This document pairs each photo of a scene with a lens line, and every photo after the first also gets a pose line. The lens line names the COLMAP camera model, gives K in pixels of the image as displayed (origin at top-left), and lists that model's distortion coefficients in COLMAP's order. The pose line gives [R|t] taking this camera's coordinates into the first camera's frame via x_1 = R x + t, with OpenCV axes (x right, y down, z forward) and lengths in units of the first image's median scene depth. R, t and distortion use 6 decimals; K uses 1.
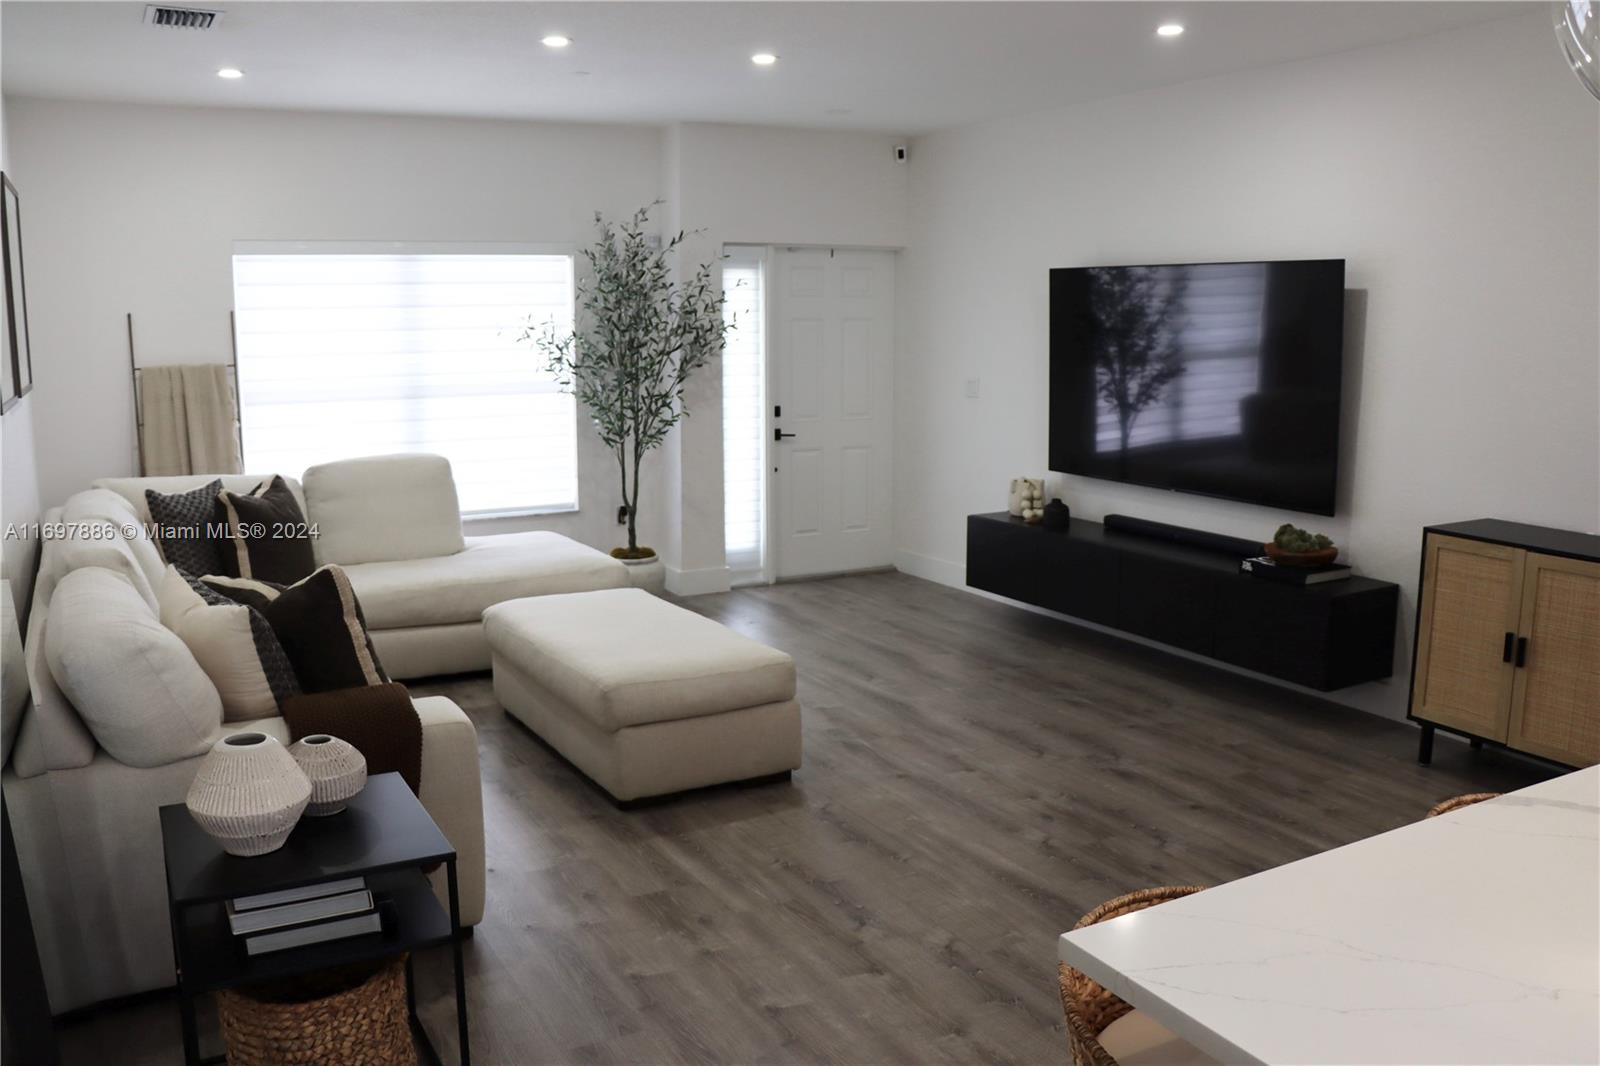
lens RADIAL K [[1314.9, 0, 796.2], [0, 1314.9, 536.2], [0, 0, 1]] dist [-0.185480, 0.153509]
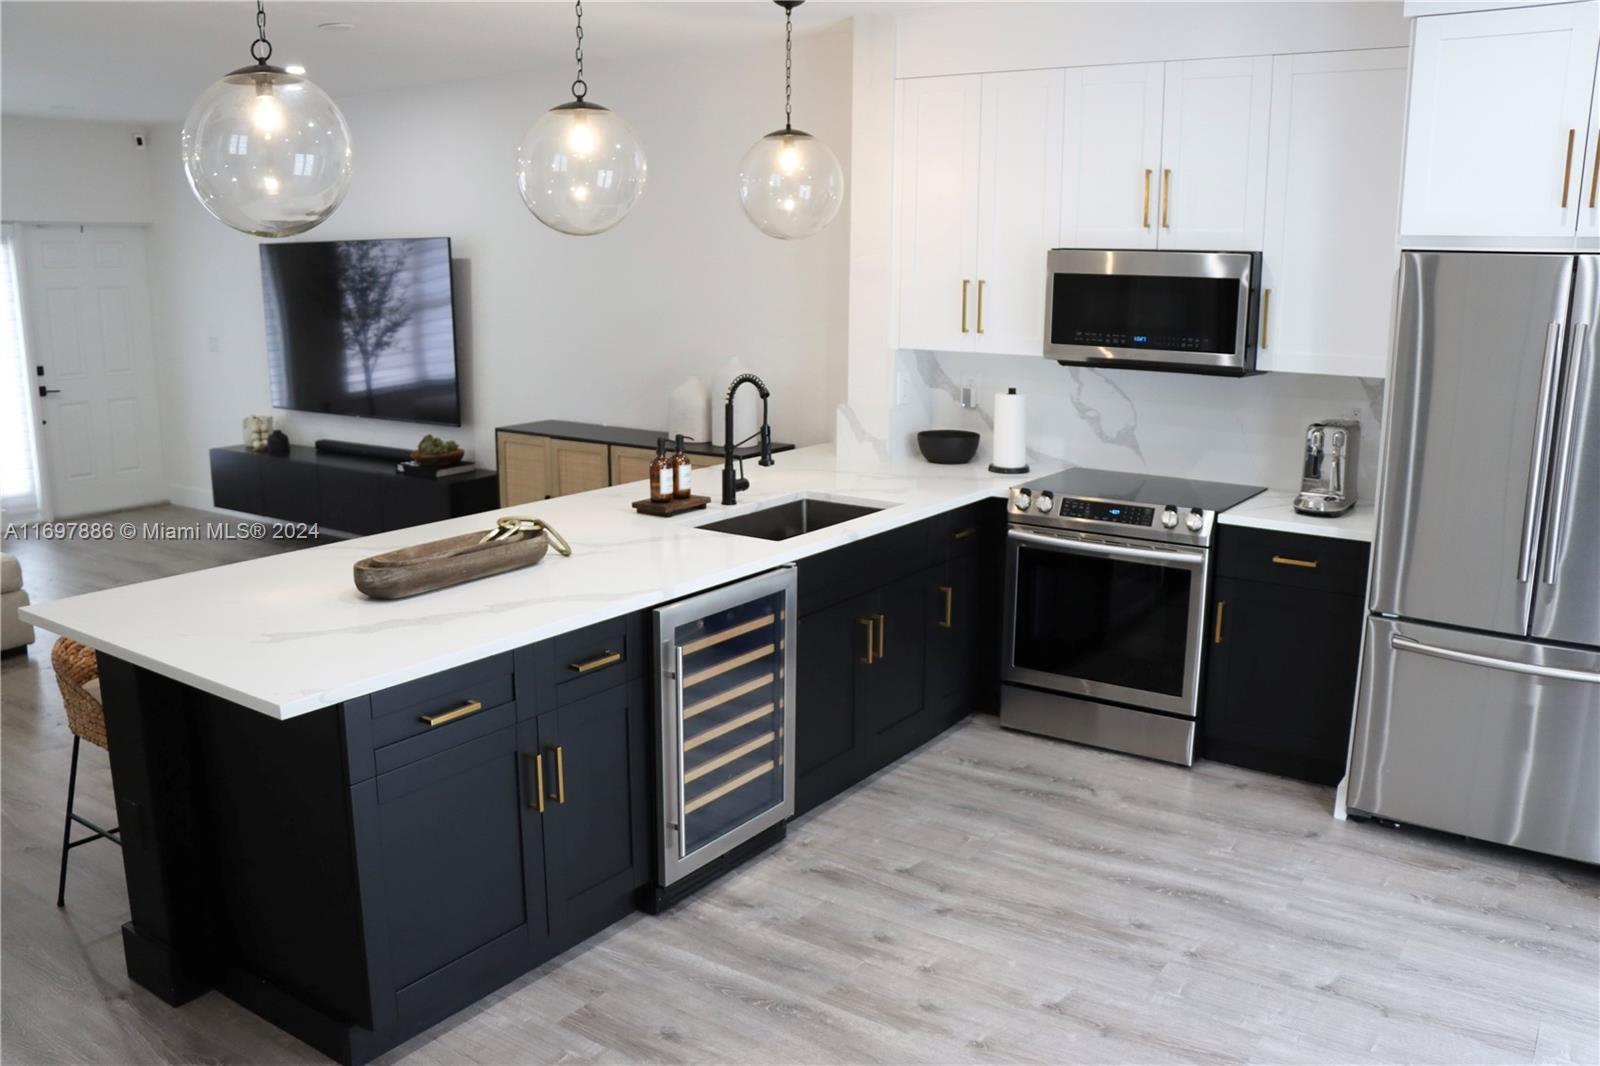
lens RADIAL K [[1314.9, 0, 798.0], [0, 1314.9, 557.9], [0, 0, 1]] dist [-0.185480, 0.153509]
pose [[0.896721, -0.091051, 0.433130, 0.104073], [0.066596, 0.995227, 0.071337, 0.037652], [-0.437558, -0.035125, 0.898504, -0.307769]]
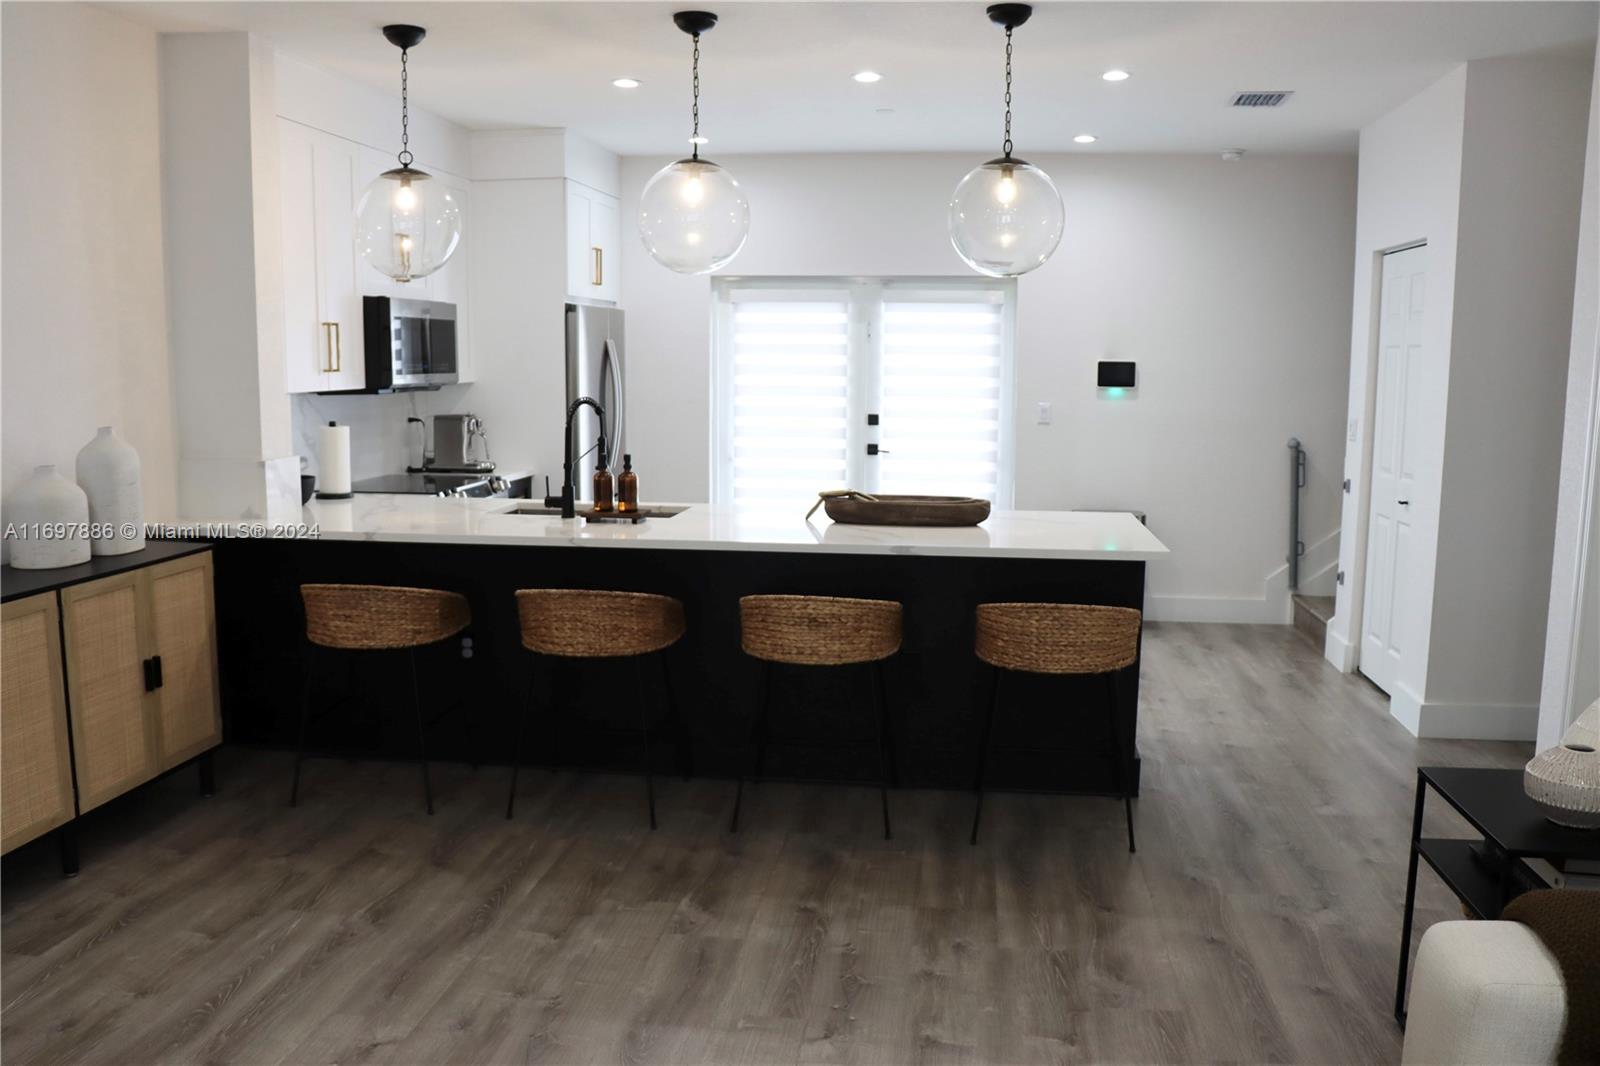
lens RADIAL K [[1314.9, 0, 796.5], [0, 1314.9, 545.5], [0, 0, 1]] dist [-0.185480, 0.153509]
pose [[-0.801134, -0.087172, 0.592102, -0.172497], [0.096797, 0.957437, 0.271928, -0.113602], [-0.590605, 0.275165, -0.758597, 0.768668]]
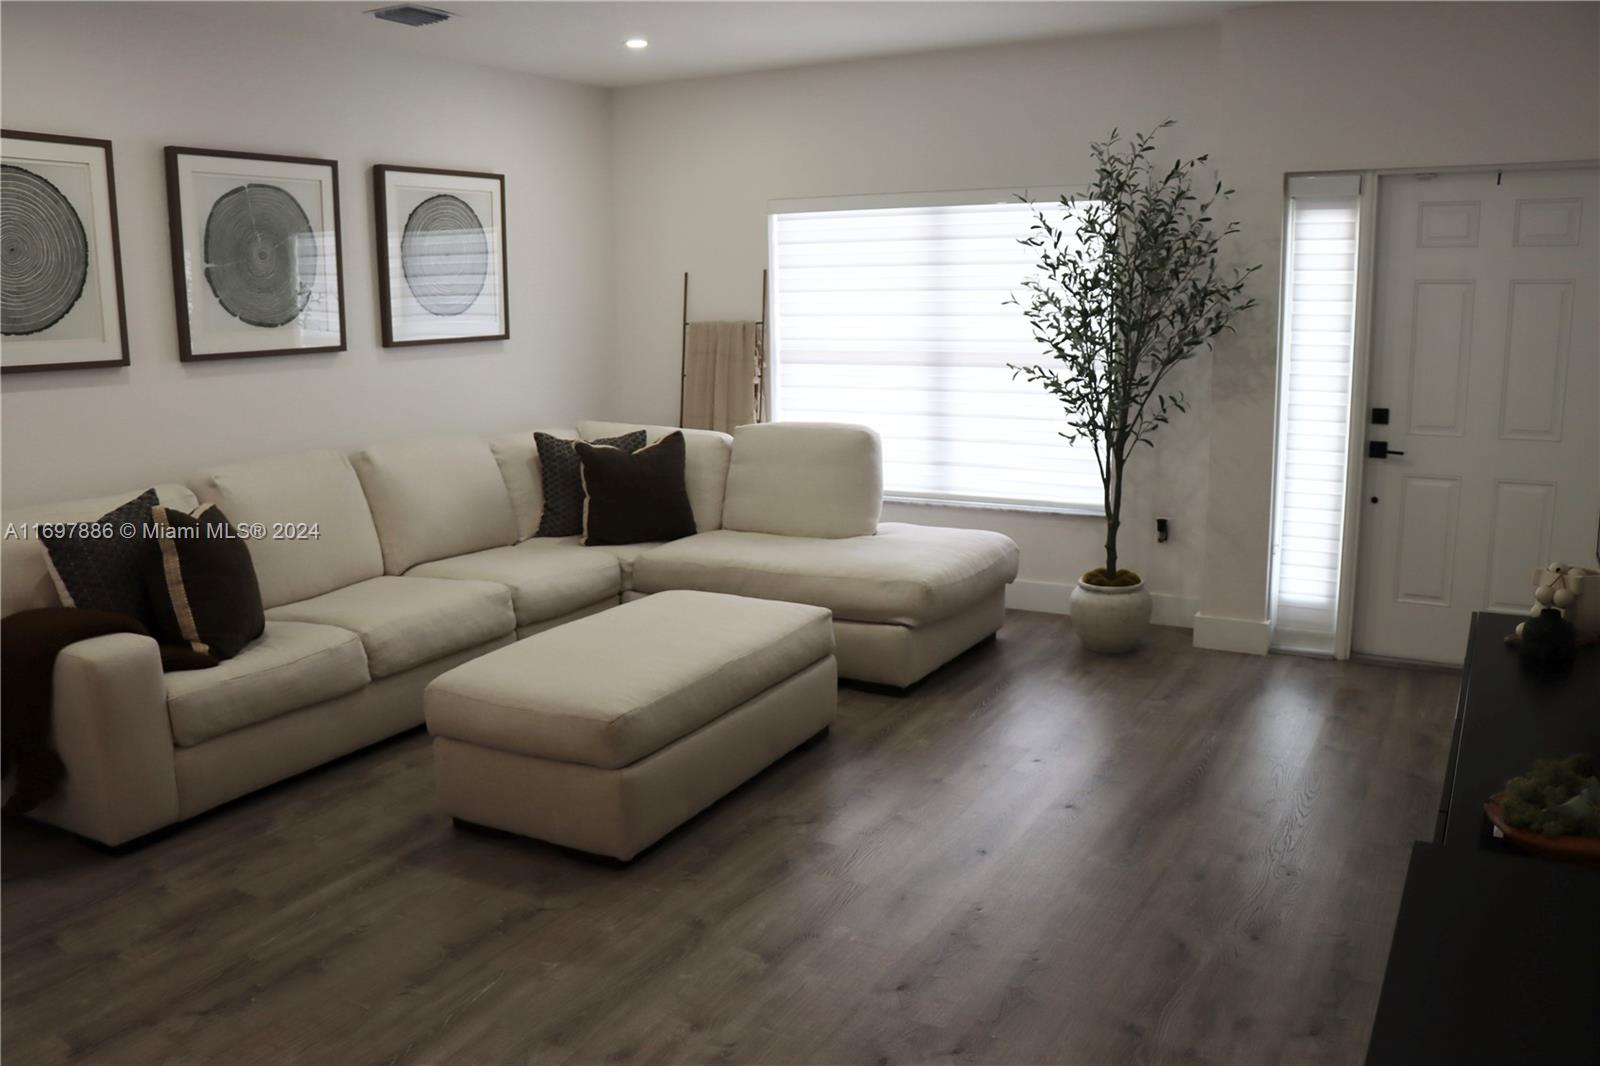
lens RADIAL K [[1314.9, 0, 790.7], [0, 1314.9, 536.4], [0, 0, 1]] dist [-0.185480, 0.153509]
pose [[0.526222, 0.151368, -0.836767, 0.450395], [-0.127793, 0.986931, 0.098166, -0.067670], [0.840690, 0.055276, 0.538688, 0.441405]]
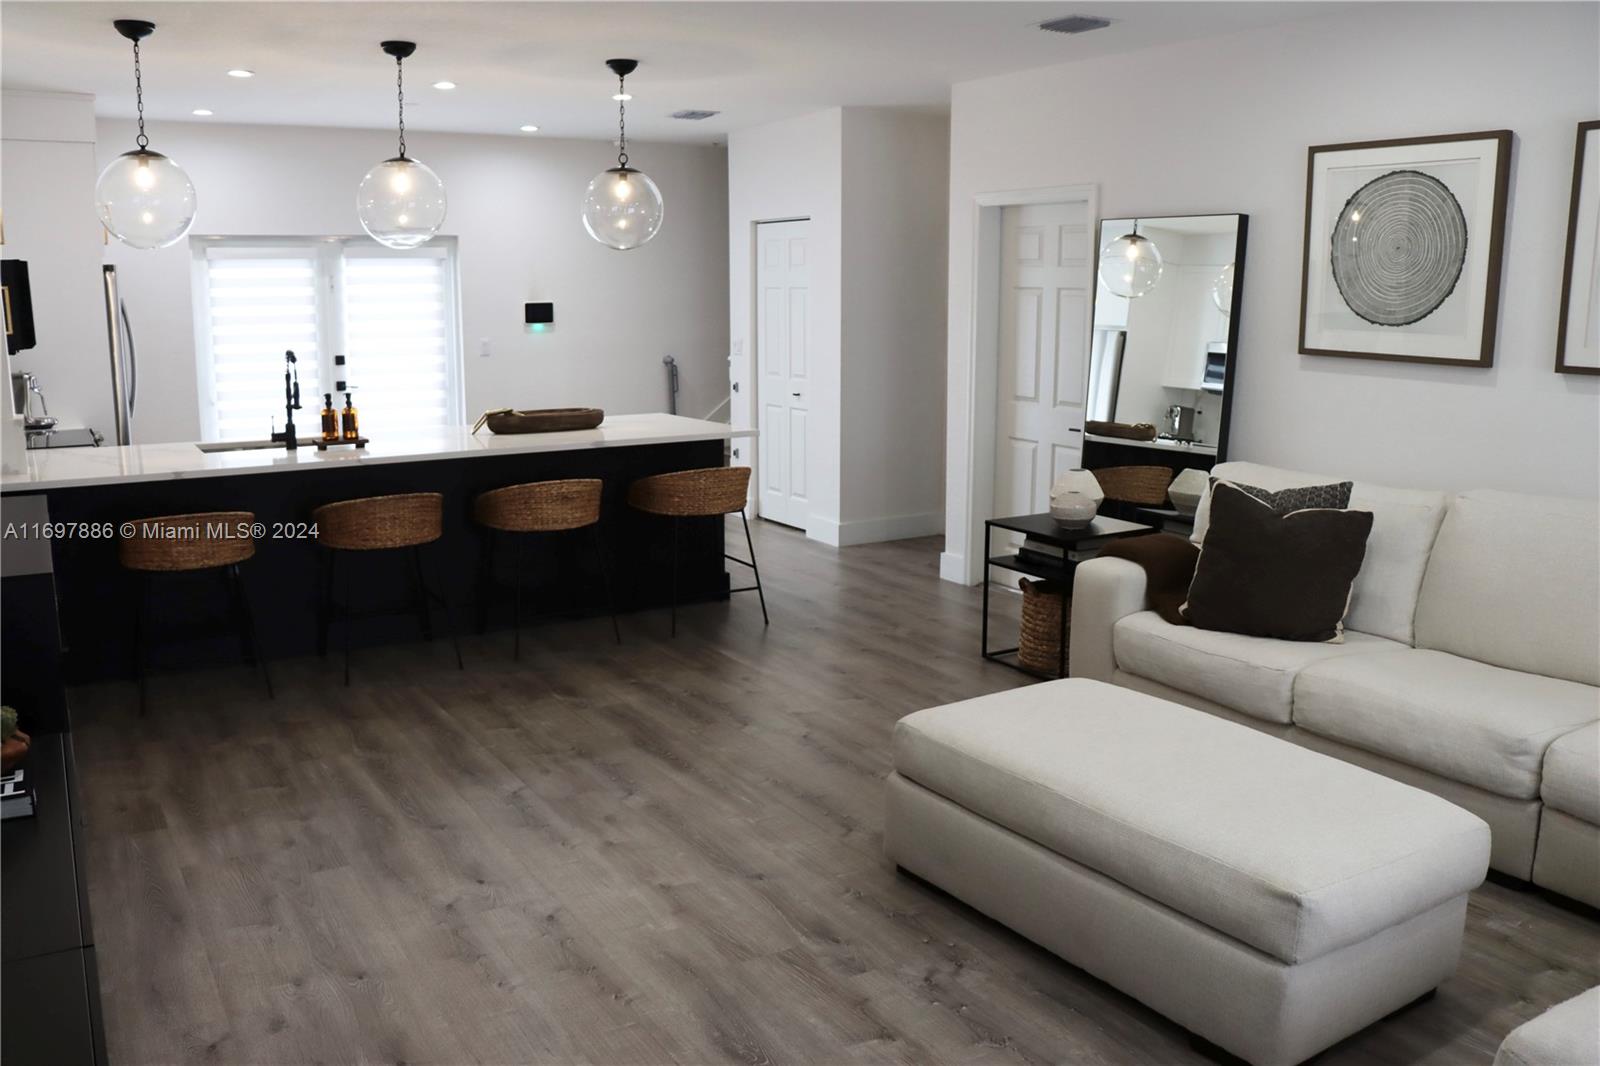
lens RADIAL K [[1314.9, 0, 792.6], [0, 1314.9, 537.5], [0, 0, 1]] dist [-0.185480, 0.153509]
pose [[-0.999088, 0.010134, -0.041475, 0.060764], [-0.005037, 0.936666, 0.350189, -0.188867], [0.042397, 0.350079, -0.935760, 1.122488]]
